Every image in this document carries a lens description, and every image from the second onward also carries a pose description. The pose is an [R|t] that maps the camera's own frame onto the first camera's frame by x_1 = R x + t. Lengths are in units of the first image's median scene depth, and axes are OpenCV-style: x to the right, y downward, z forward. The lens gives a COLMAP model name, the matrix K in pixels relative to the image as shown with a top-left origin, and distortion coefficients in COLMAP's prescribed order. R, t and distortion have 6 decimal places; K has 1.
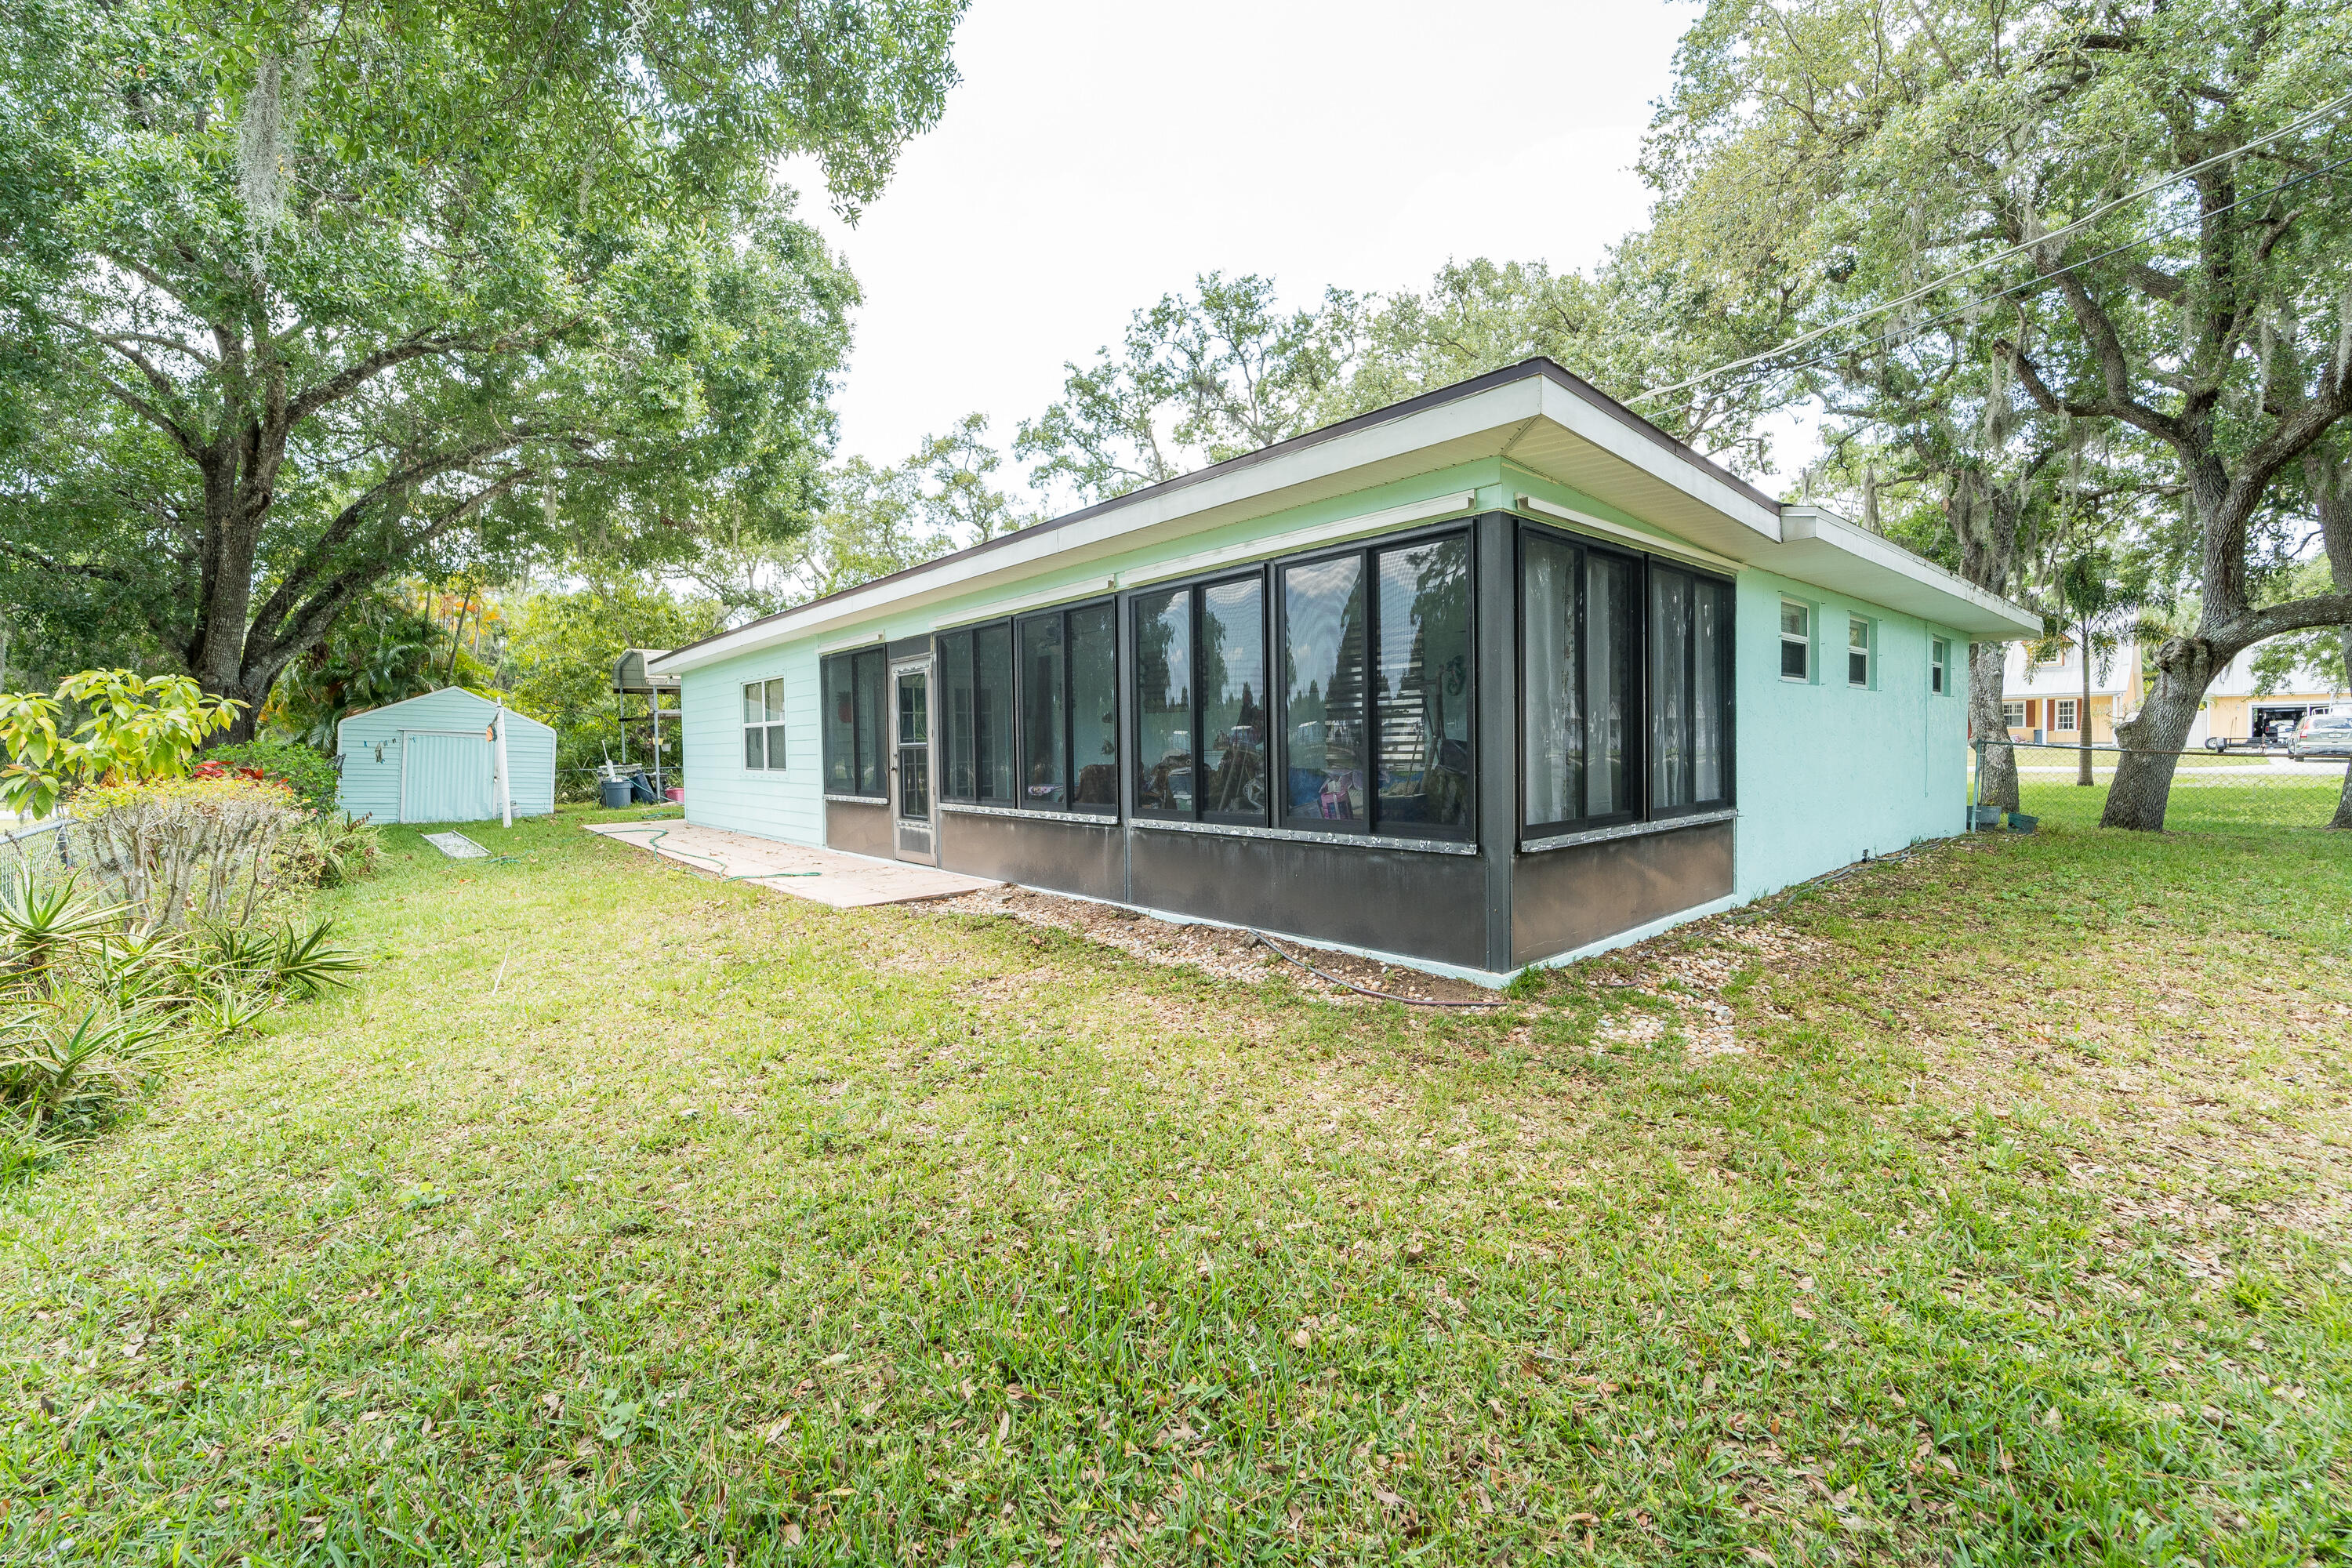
lens RADIAL K [[950.4, 0, 1173.7], [0, 950.4, 770.2], [0, 0, 1]] dist [-0.016318, -0.002836]
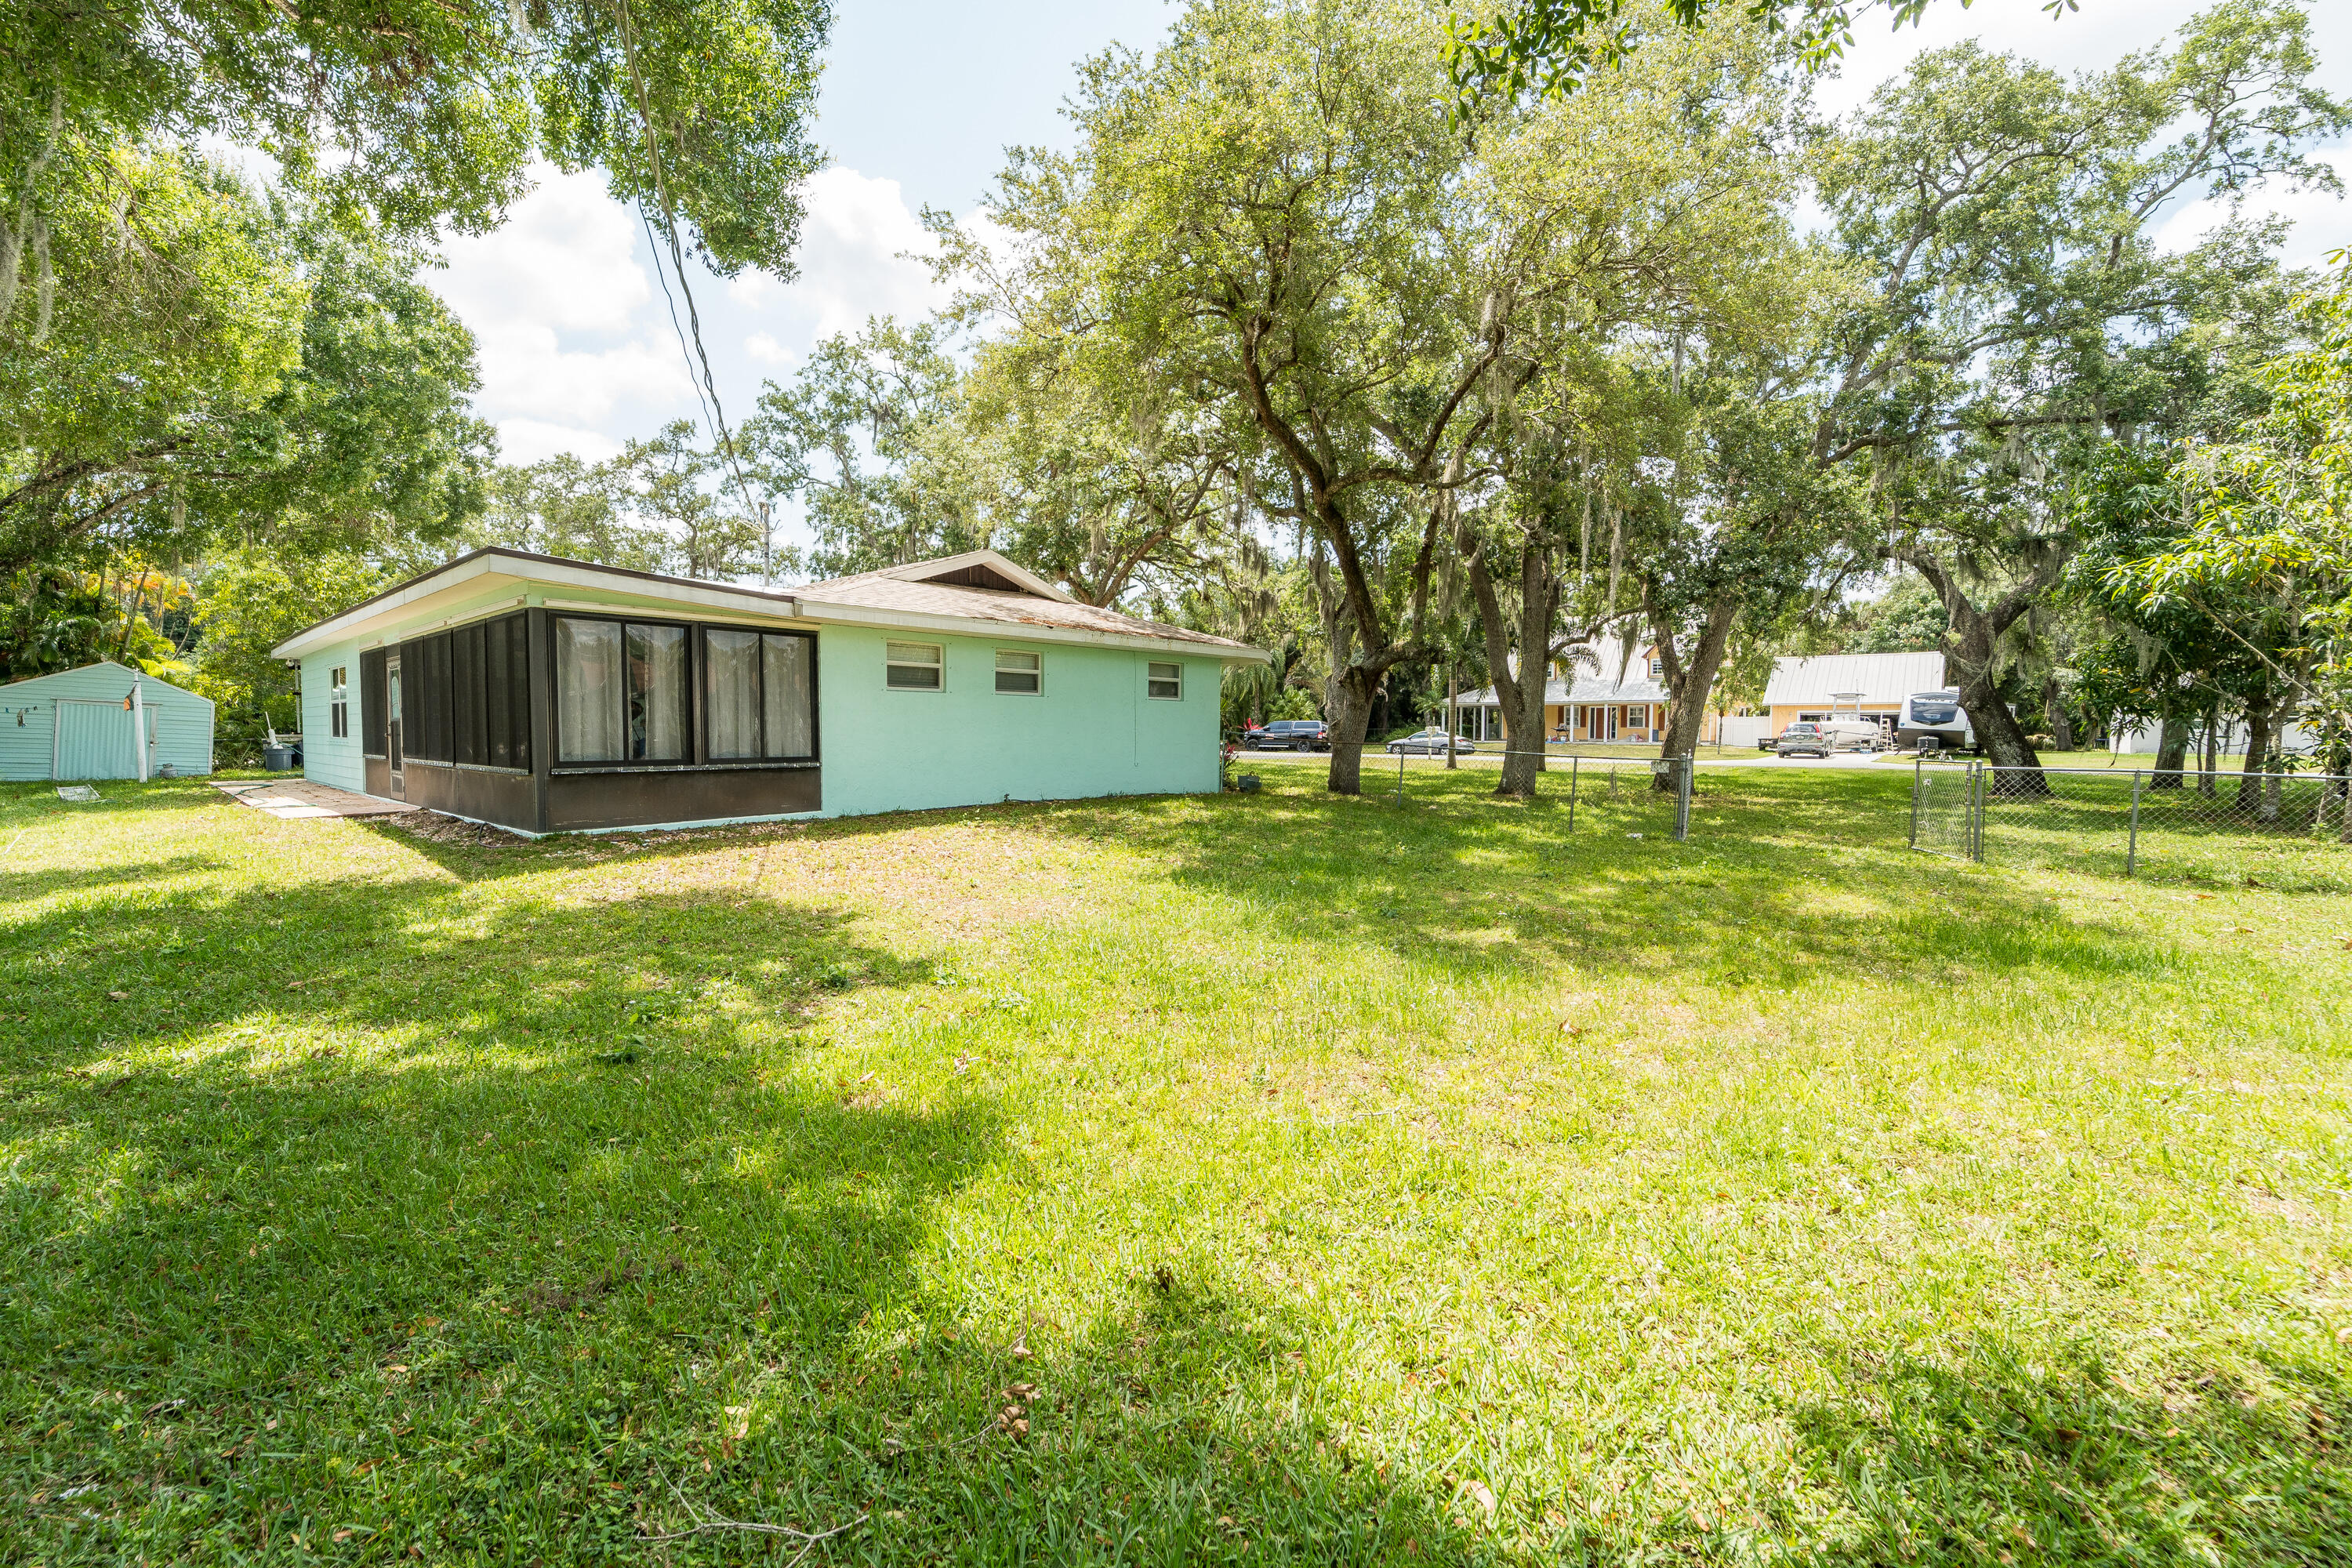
lens RADIAL K [[950.4, 0, 1173.7], [0, 950.4, 770.2], [0, 0, 1]] dist [-0.016318, -0.002836]
pose [[0.988764, 0.014223, 0.148809, 0.273151], [-0.016345, 0.999781, 0.013048, 0.005783], [-0.148591, -0.015334, 0.988780, -0.237227]]
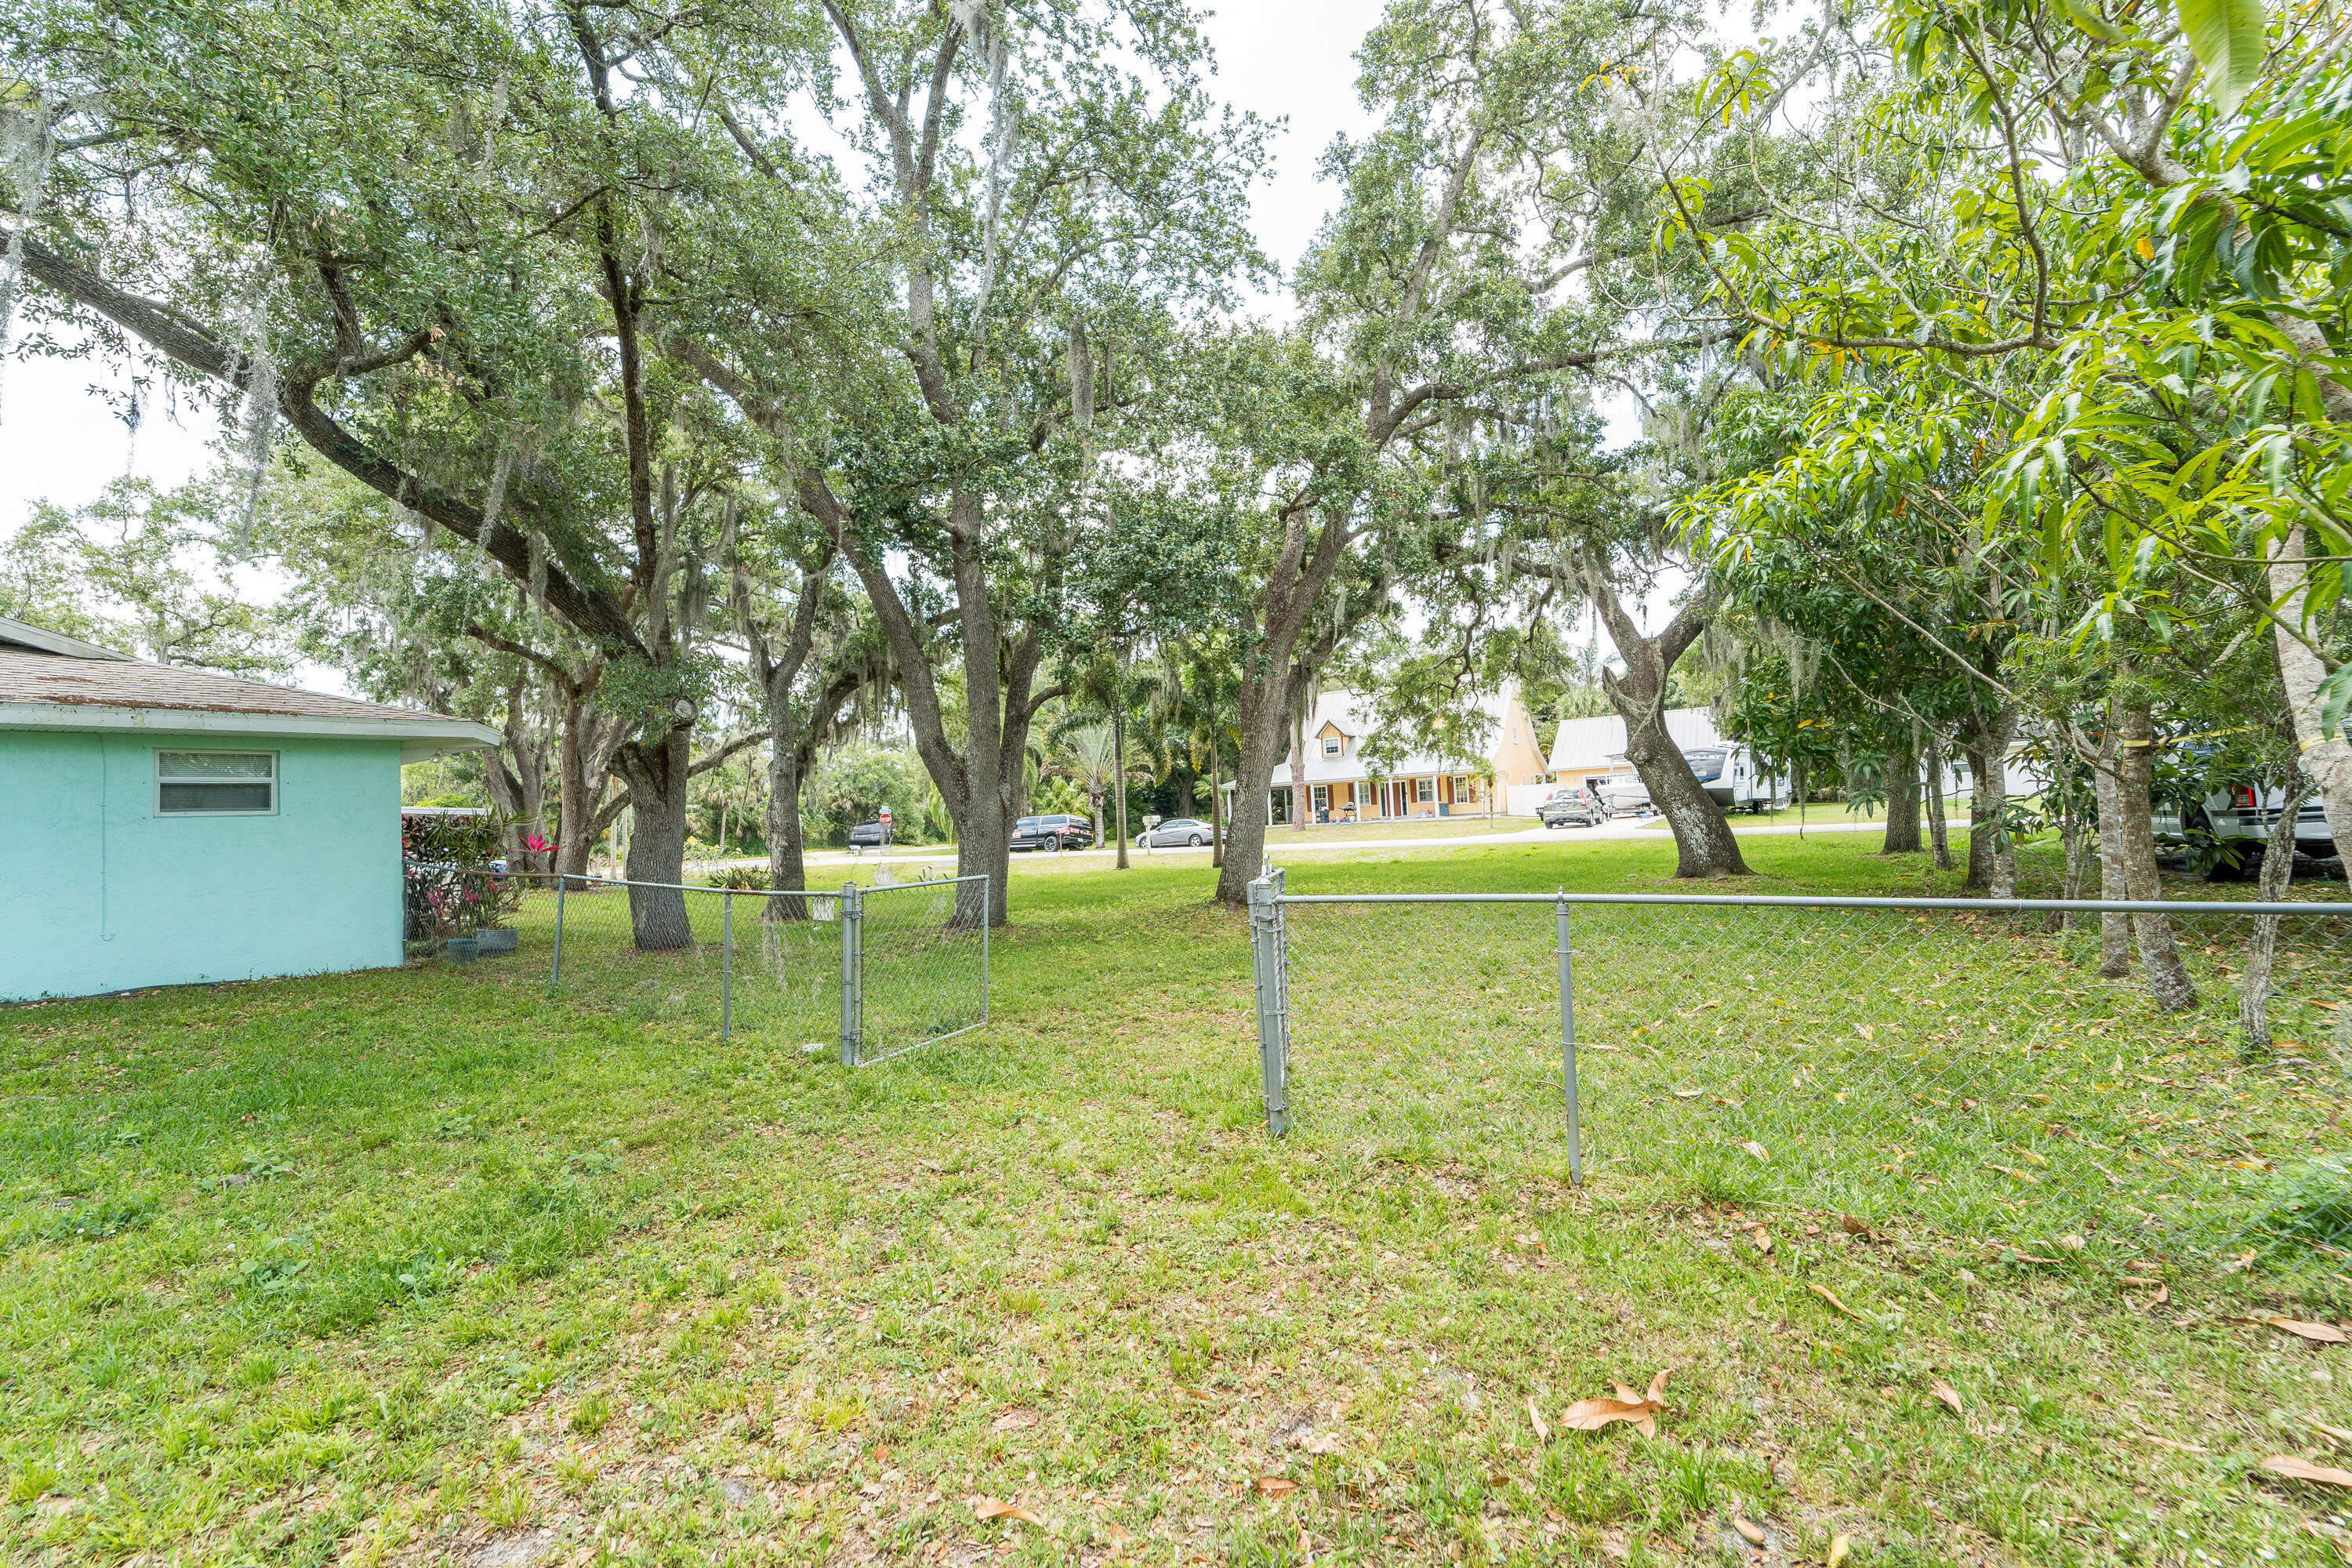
lens RADIAL K [[950.4, 0, 1173.7], [0, 950.4, 770.2], [0, 0, 1]] dist [-0.016318, -0.002836]
pose [[0.962005, -0.019557, 0.272331, 0.639032], [0.043534, 0.995658, -0.082284, -0.007756], [-0.269539, 0.091013, 0.958679, -0.027981]]
